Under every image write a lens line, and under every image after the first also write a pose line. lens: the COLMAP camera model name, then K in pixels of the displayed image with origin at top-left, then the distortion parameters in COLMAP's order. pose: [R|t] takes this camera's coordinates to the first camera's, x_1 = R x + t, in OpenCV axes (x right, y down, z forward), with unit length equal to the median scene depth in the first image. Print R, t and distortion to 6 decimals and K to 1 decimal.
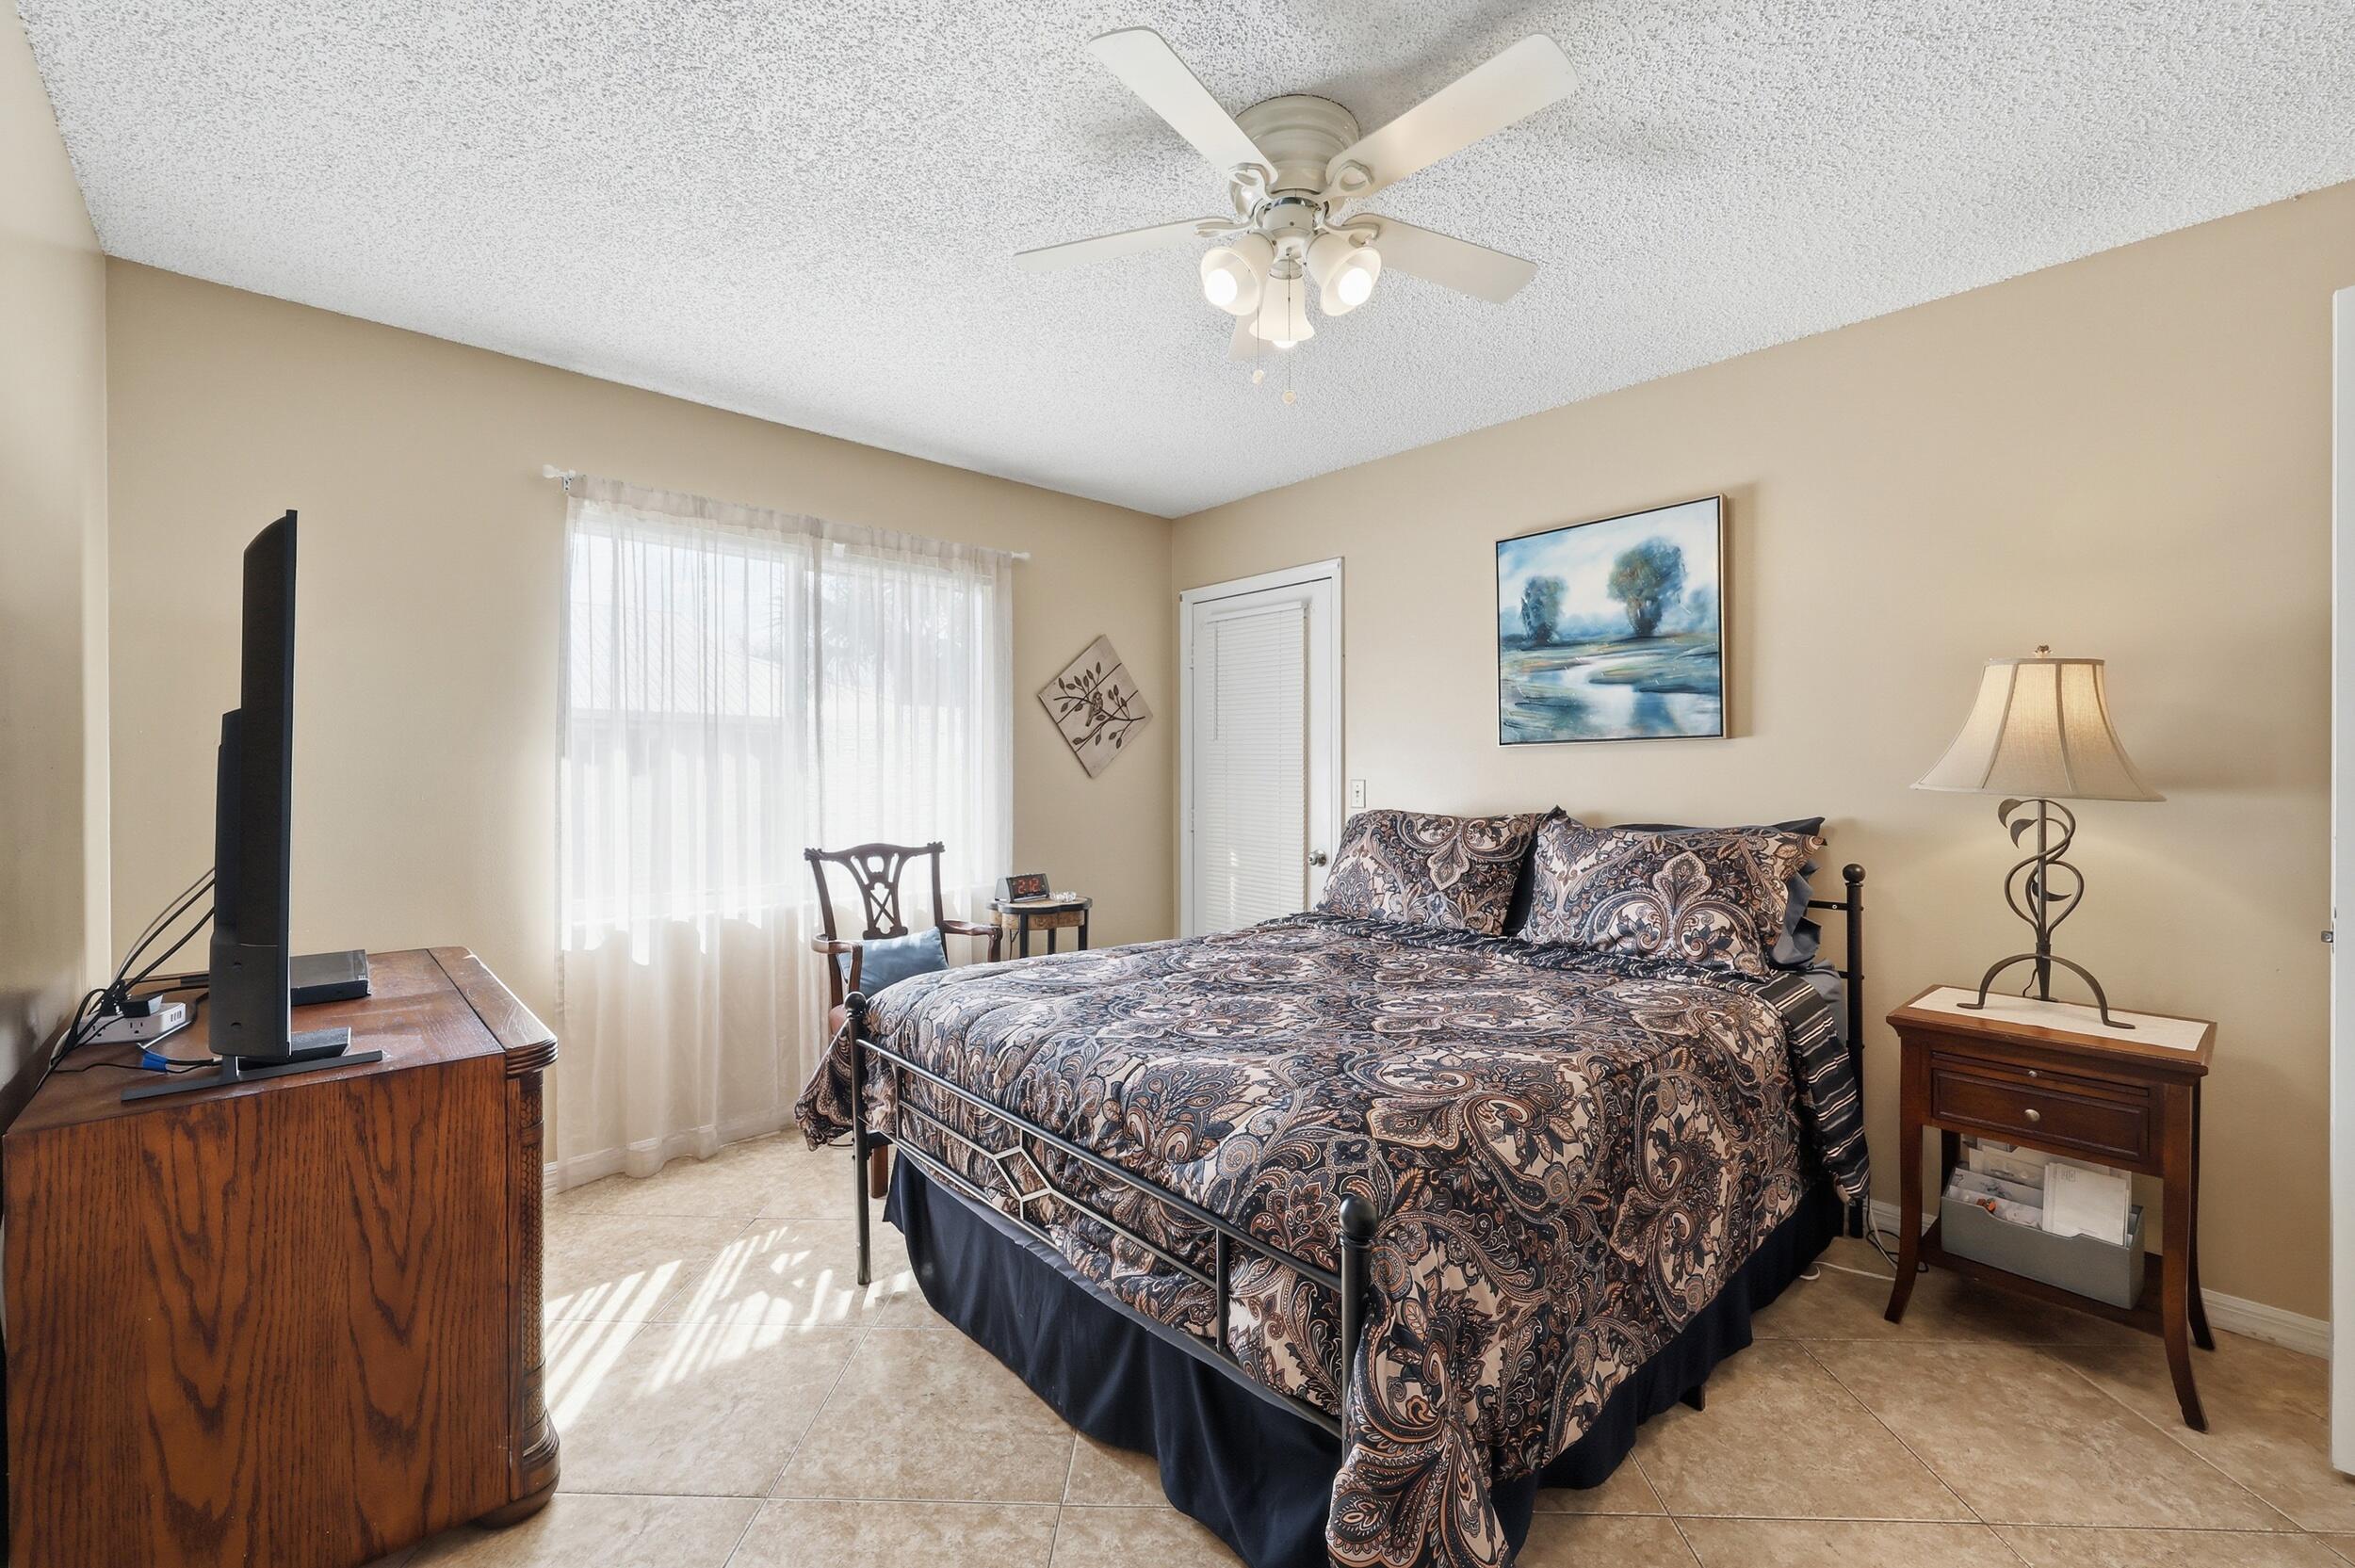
lens RADIAL K [[956.6, 0, 1173.3], [0, 956.6, 776.7], [0, 0, 1]] dist [0.000849, -0.000117]
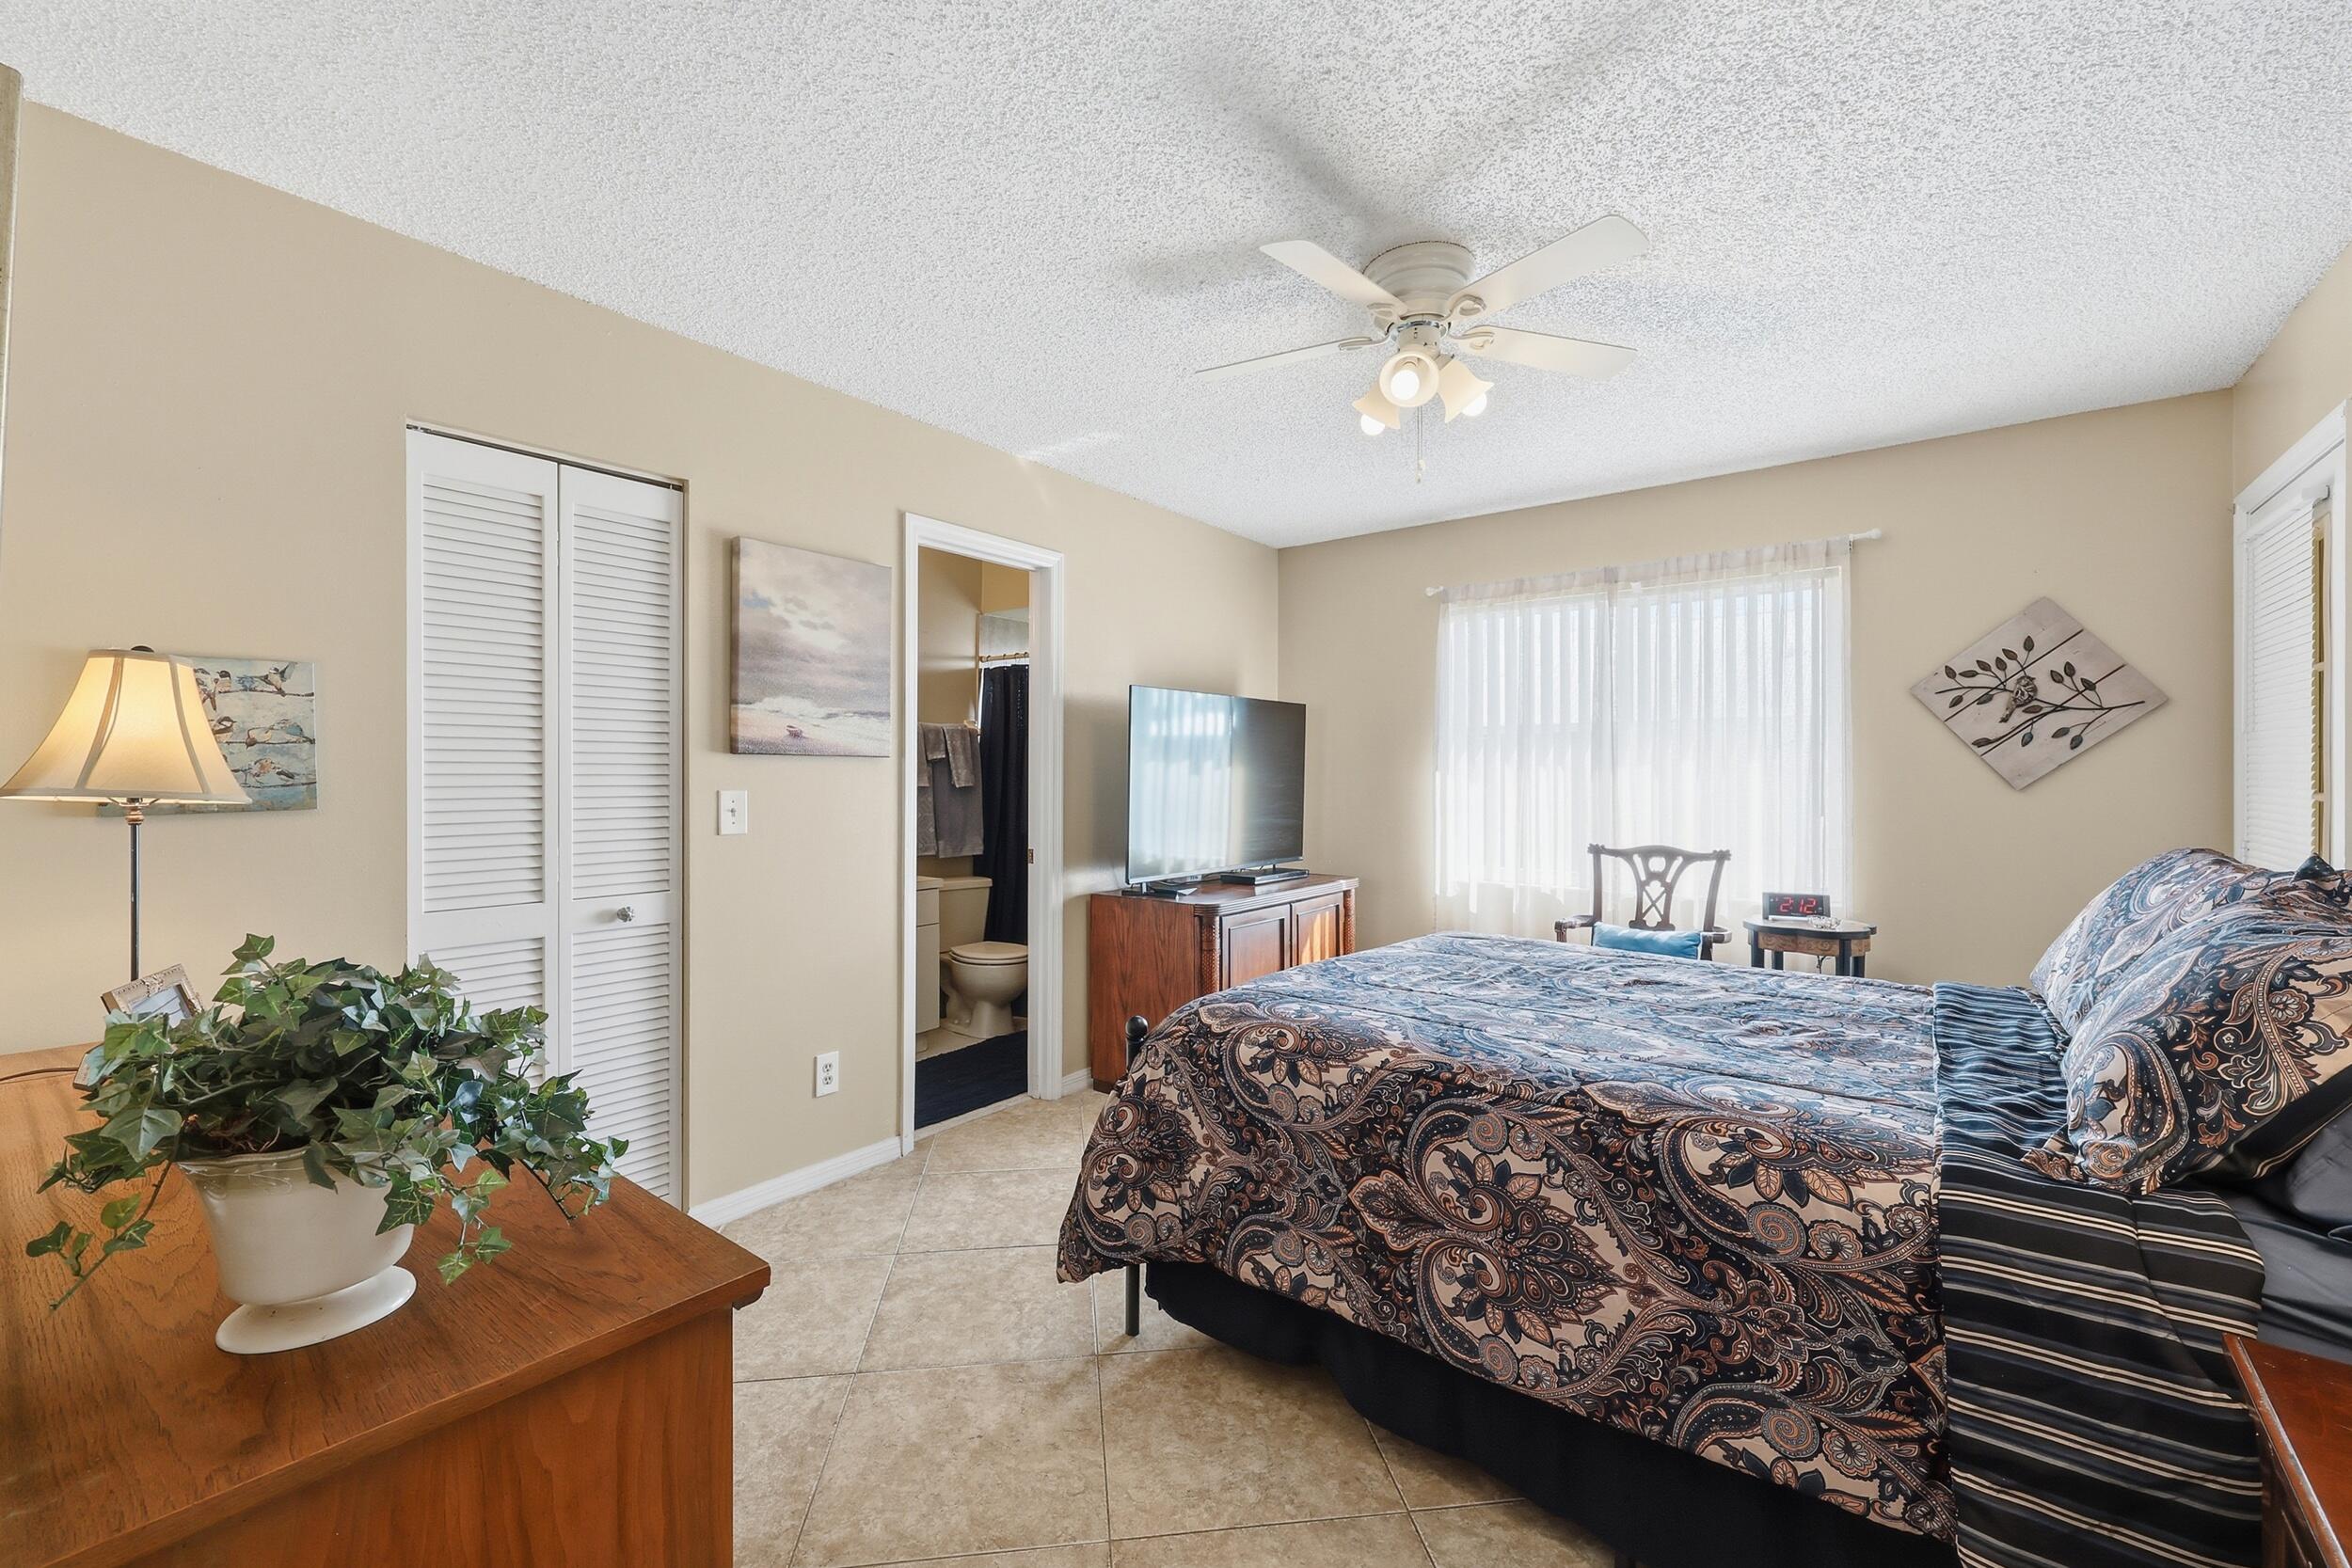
lens RADIAL K [[955.4, 0, 1171.8], [0, 955.4, 776.7], [0, 0, 1]] dist [0.000849, -0.000117]
pose [[0.147315, -0.000450, -0.989090, 0.710450], [-0.006657, 0.999977, -0.001446, -0.004550], [0.989067, 0.006798, 0.147308, 0.282856]]
